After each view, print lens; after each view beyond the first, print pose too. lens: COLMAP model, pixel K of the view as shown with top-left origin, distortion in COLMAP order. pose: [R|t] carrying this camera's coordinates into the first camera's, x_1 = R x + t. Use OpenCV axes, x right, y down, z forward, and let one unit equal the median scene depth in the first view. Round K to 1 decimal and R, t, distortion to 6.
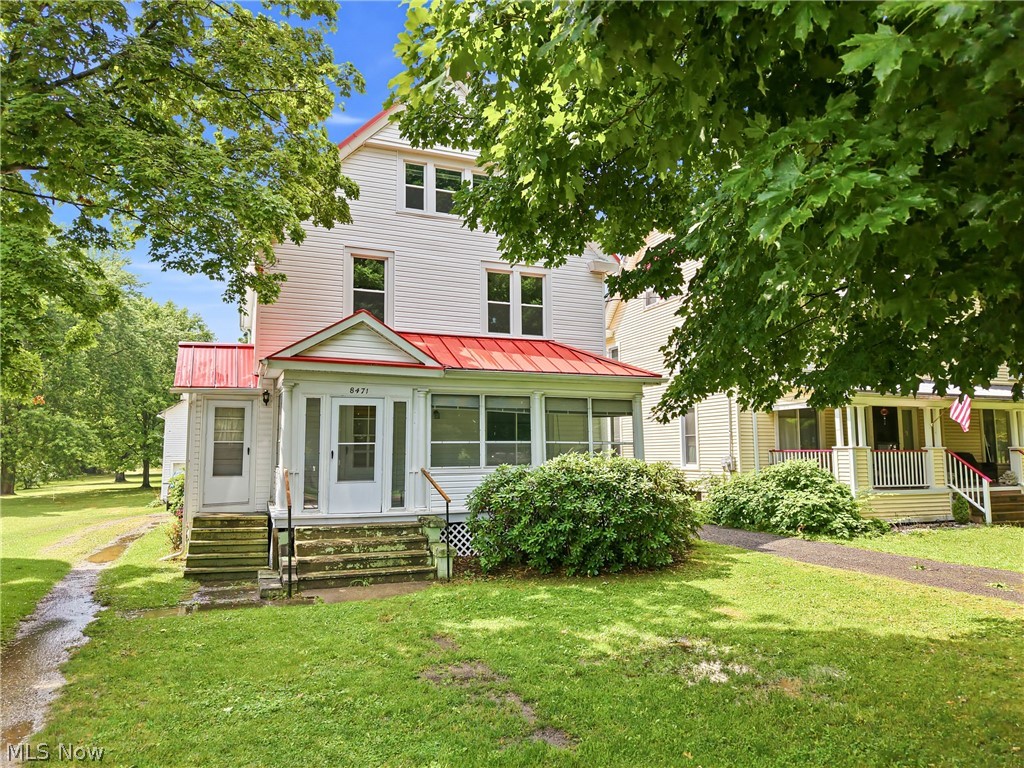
lens RADIAL K [[681.5, 0, 515.4], [0, 681.5, 382.5], [0, 0, 1]] dist [0.071575, -0.097012]
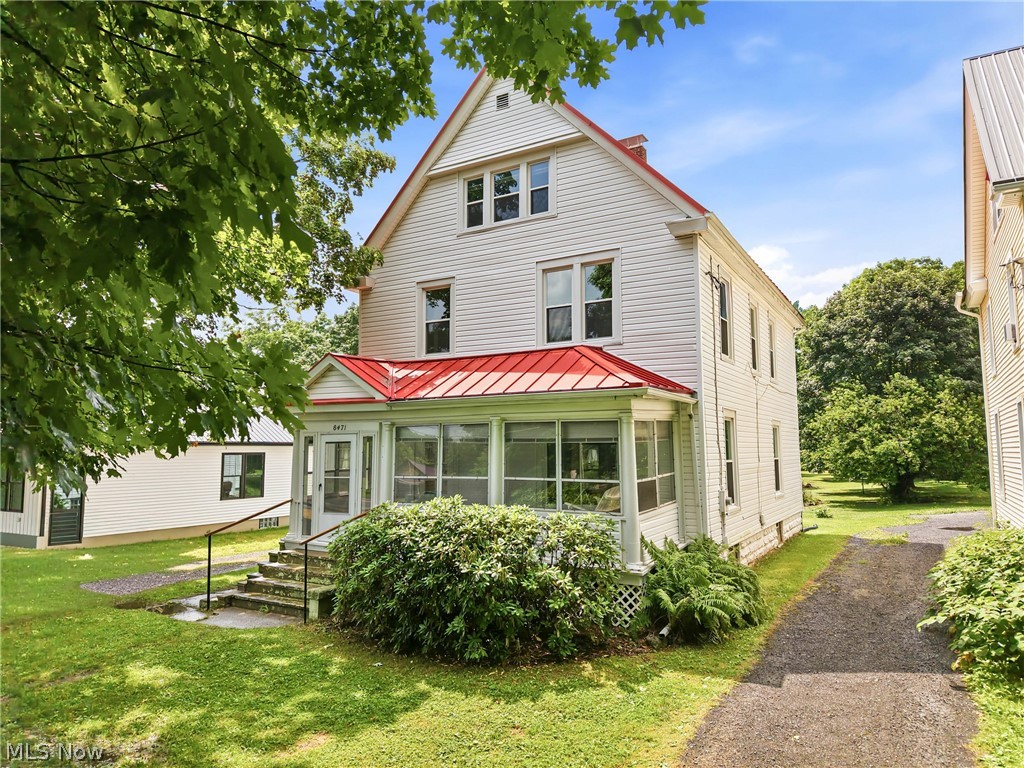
lens RADIAL K [[681.5, 0, 515.4], [0, 681.5, 382.5], [0, 0, 1]] dist [0.071575, -0.097012]
pose [[0.601914, -0.079005, -0.794643, 0.717246], [0.088328, 0.995575, -0.032077, 0.000247], [0.793661, -0.050882, 0.606229, 0.517263]]
